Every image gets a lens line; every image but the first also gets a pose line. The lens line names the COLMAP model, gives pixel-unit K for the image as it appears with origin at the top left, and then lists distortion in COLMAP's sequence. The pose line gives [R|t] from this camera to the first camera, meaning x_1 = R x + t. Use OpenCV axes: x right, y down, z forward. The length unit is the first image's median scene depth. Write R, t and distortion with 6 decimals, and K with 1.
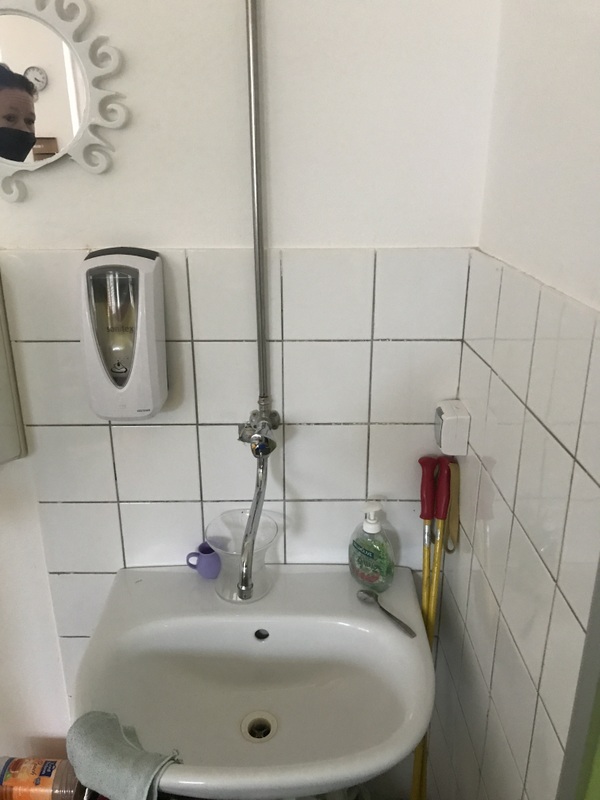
lens RADIAL K [[651.7, 0, 301.8], [0, 651.7, 393.9], [0, 0, 1]] dist [0.007182, -0.008775]
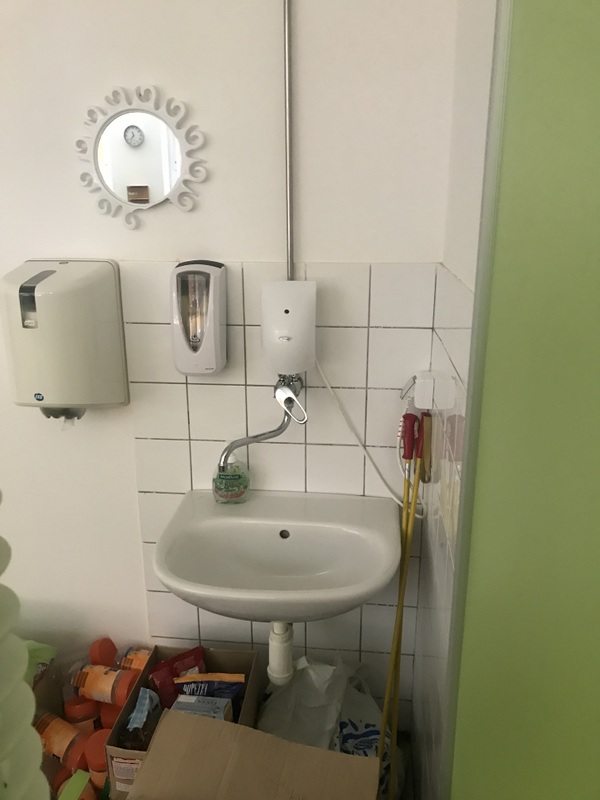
lens RADIAL K [[651.7, 0, 299.6], [0, 651.7, 404.8], [0, 0, 1]] dist [0.007182, -0.008775]
pose [[0.994175, 0.033079, -0.102572, 0.116827], [-0.037203, 0.998564, -0.038557, 0.157330], [0.101150, 0.042149, 0.993978, -0.452330]]
